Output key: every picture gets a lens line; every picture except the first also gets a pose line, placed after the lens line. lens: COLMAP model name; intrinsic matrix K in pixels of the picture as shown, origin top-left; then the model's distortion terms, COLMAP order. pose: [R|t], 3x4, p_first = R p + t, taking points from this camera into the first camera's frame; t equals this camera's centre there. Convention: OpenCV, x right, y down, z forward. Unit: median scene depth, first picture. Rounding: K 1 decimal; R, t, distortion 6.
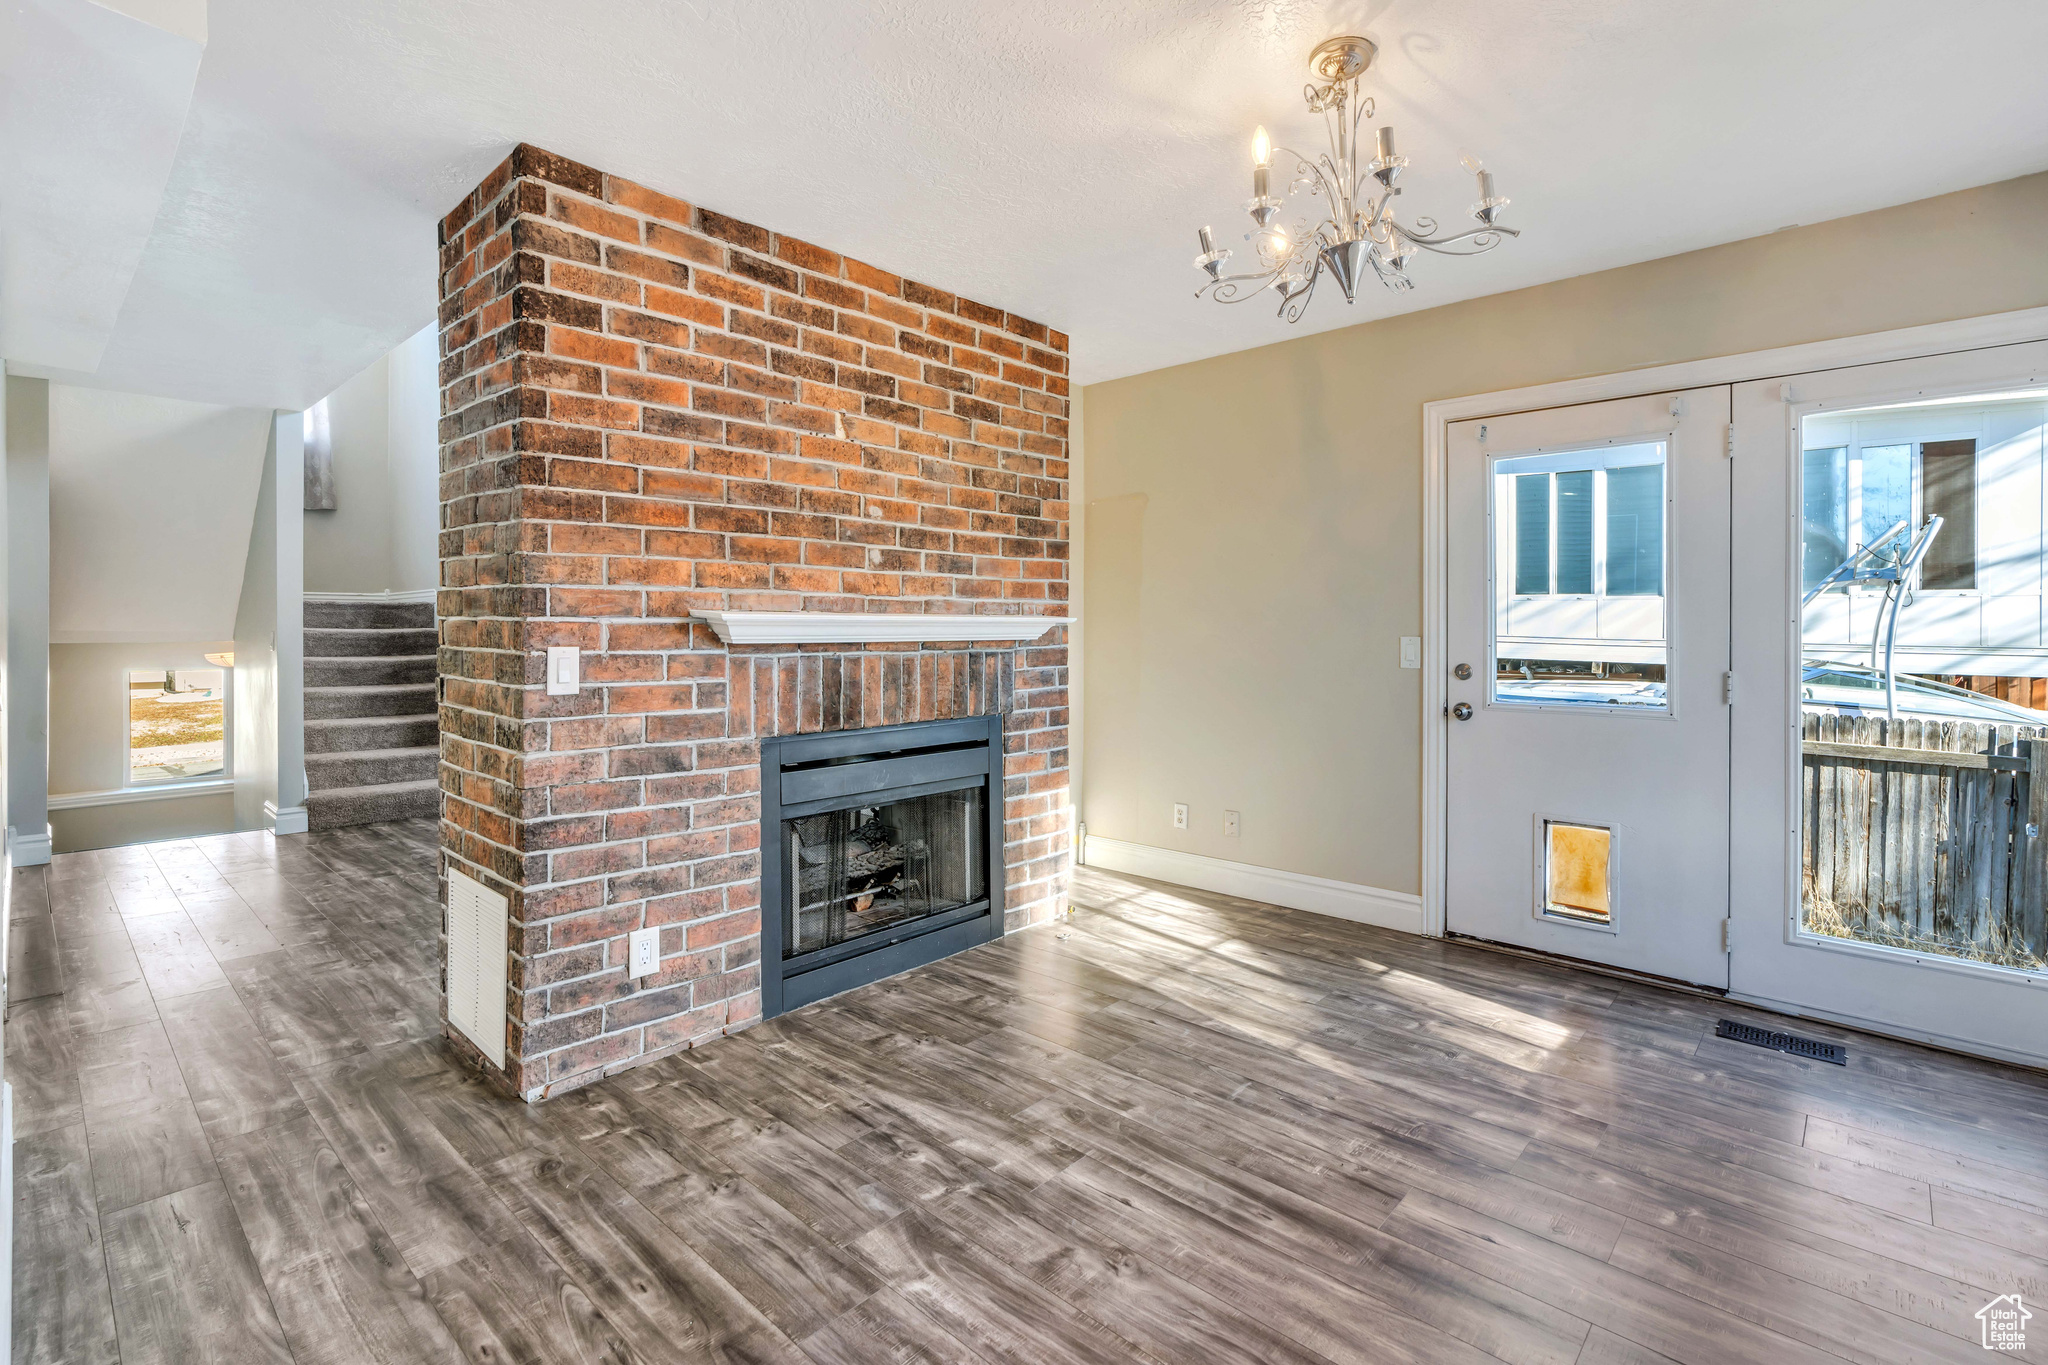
lens RADIAL K [[937.7, 0, 1025.5], [0, 937.7, 650.2], [0, 0, 1]] dist [-0.014826, 0.004411]
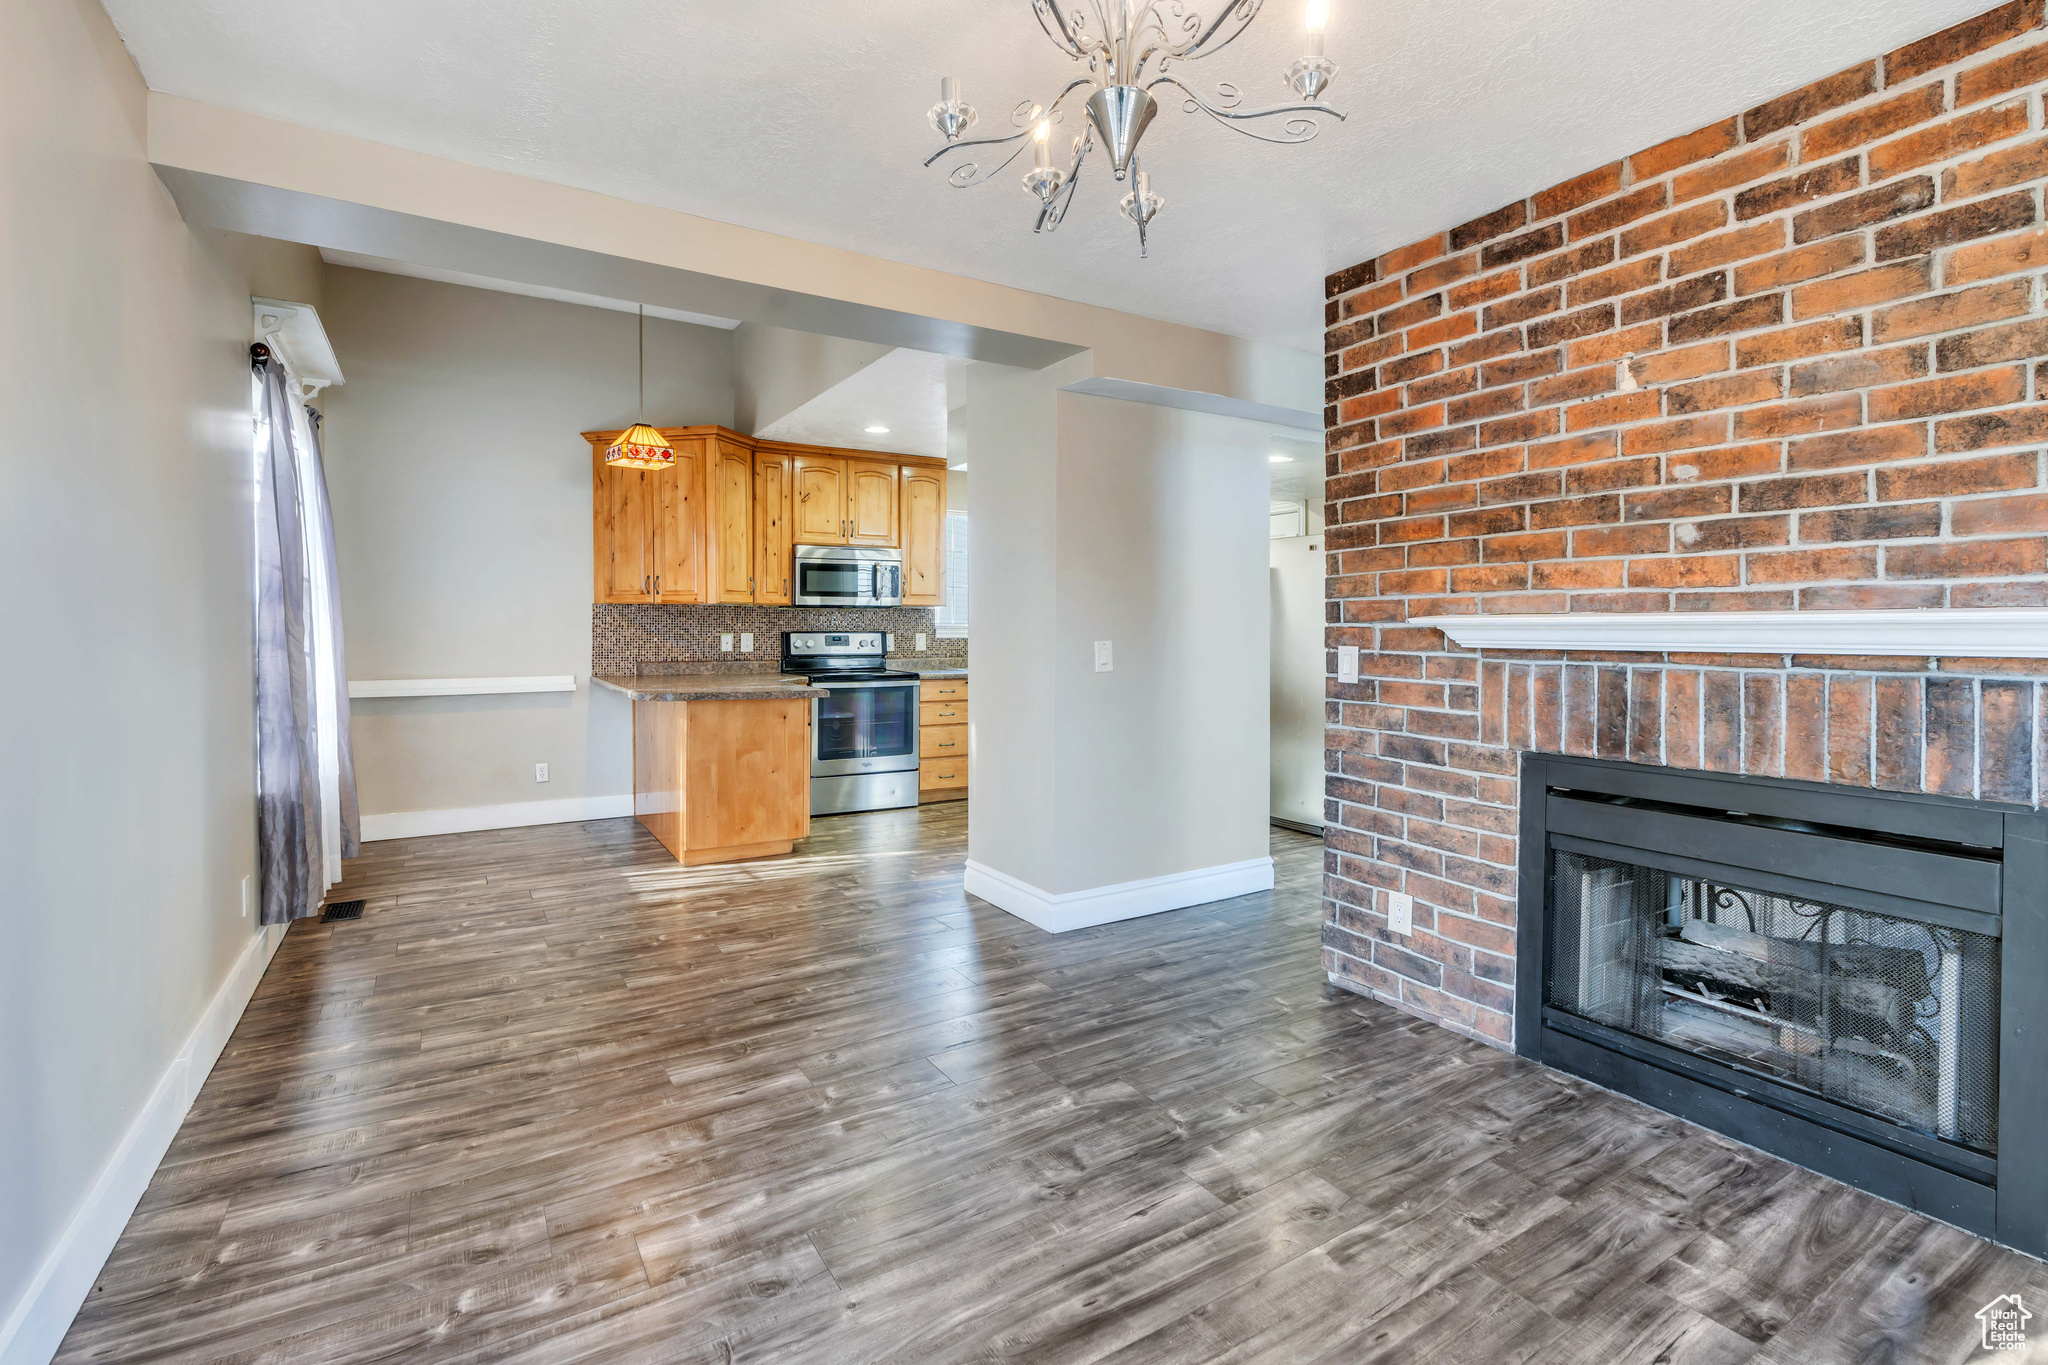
lens RADIAL K [[937.7, 0, 1025.5], [0, 937.7, 650.2], [0, 0, 1]] dist [-0.014826, 0.004411]
pose [[-0.269701, 0.025990, -0.962593, 0.730874], [-0.017146, 0.999348, 0.031786, -0.026206], [0.962791, 0.025078, -0.269080, 0.764771]]
